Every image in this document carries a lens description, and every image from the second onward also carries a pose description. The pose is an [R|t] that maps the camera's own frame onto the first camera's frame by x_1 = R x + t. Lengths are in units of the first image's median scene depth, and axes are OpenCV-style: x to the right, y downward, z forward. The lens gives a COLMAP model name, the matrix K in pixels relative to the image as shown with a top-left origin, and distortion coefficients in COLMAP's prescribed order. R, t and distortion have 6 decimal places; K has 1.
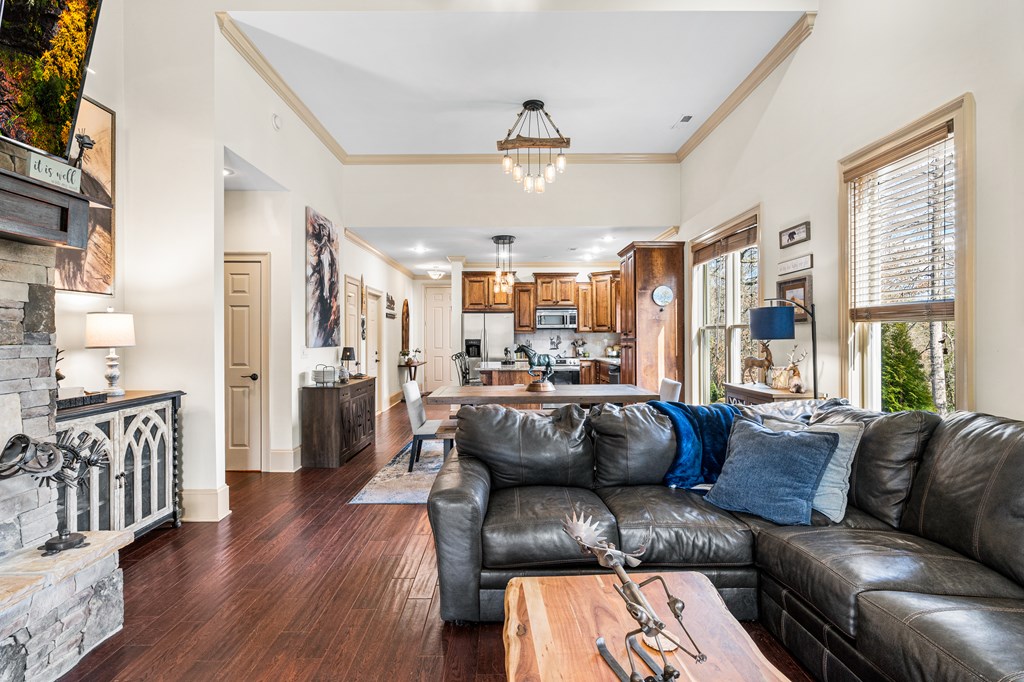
lens RADIAL K [[517.3, 0, 508.1], [0, 517.3, 337.6], [0, 0, 1]] dist [0.003371, 0.001834]
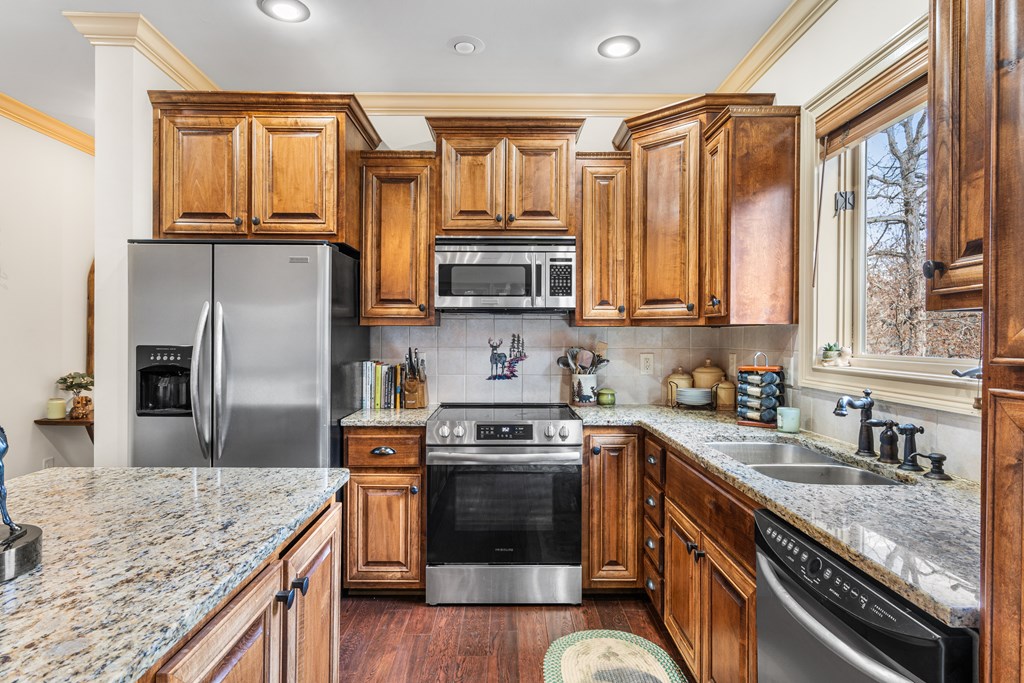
lens RADIAL K [[517.3, 0, 515.2], [0, 517.3, 342.6], [0, 0, 1]] dist [0.003371, 0.001834]
pose [[0.999932, 0.011279, -0.002992, 0.186399], [-0.011260, 0.999917, 0.006320, -0.002324], [0.003063, -0.006286, 0.999976, 1.316769]]
